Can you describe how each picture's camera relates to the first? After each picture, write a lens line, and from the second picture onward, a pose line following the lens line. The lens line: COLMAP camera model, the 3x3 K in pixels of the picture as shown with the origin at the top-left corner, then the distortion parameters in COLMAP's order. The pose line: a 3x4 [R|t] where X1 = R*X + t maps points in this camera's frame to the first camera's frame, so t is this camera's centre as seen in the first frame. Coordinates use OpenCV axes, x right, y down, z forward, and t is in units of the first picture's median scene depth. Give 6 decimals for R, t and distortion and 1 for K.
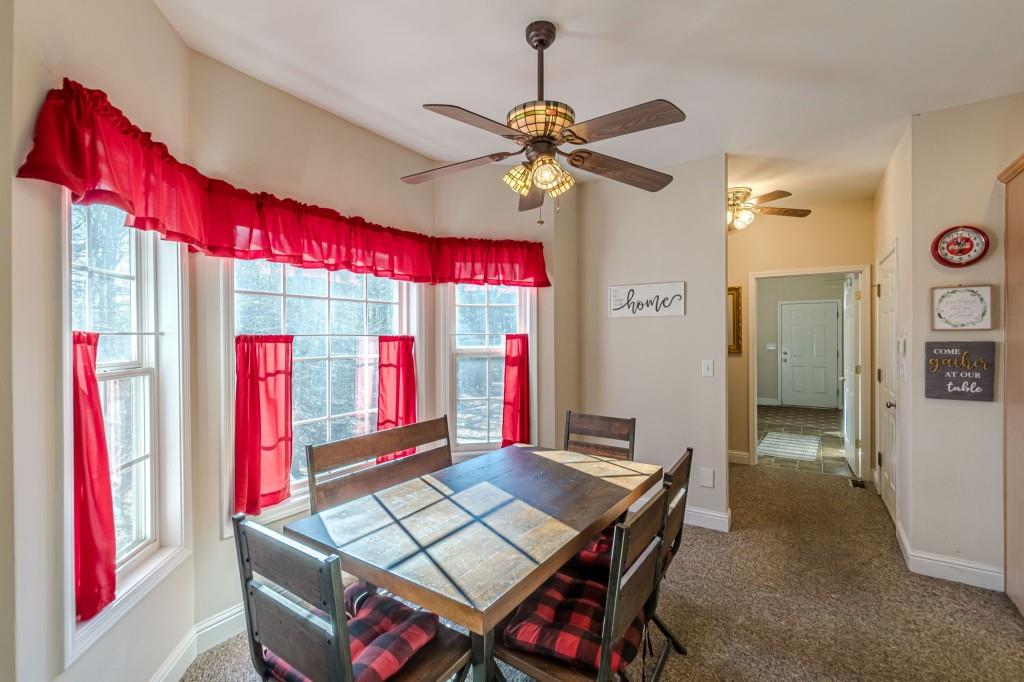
lens RADIAL K [[447.4, 0, 515.2], [0, 447.4, 337.9], [0, 0, 1]] dist [0.001669, -0.000205]
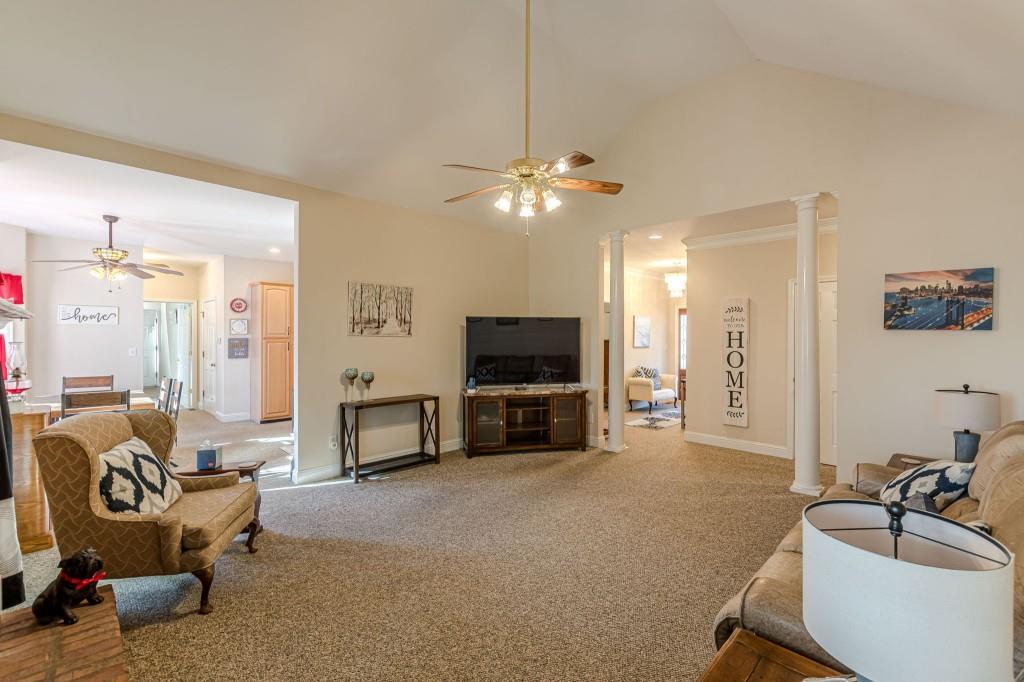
lens RADIAL K [[447.4, 0, 515.3], [0, 447.4, 337.4], [0, 0, 1]] dist [0.001669, -0.000205]
pose [[0.193032, -0.000579, 0.981192, -1.464284], [-0.002648, 0.999996, 0.001112, -0.004939], [-0.981189, -0.002813, 0.193030, -1.282353]]
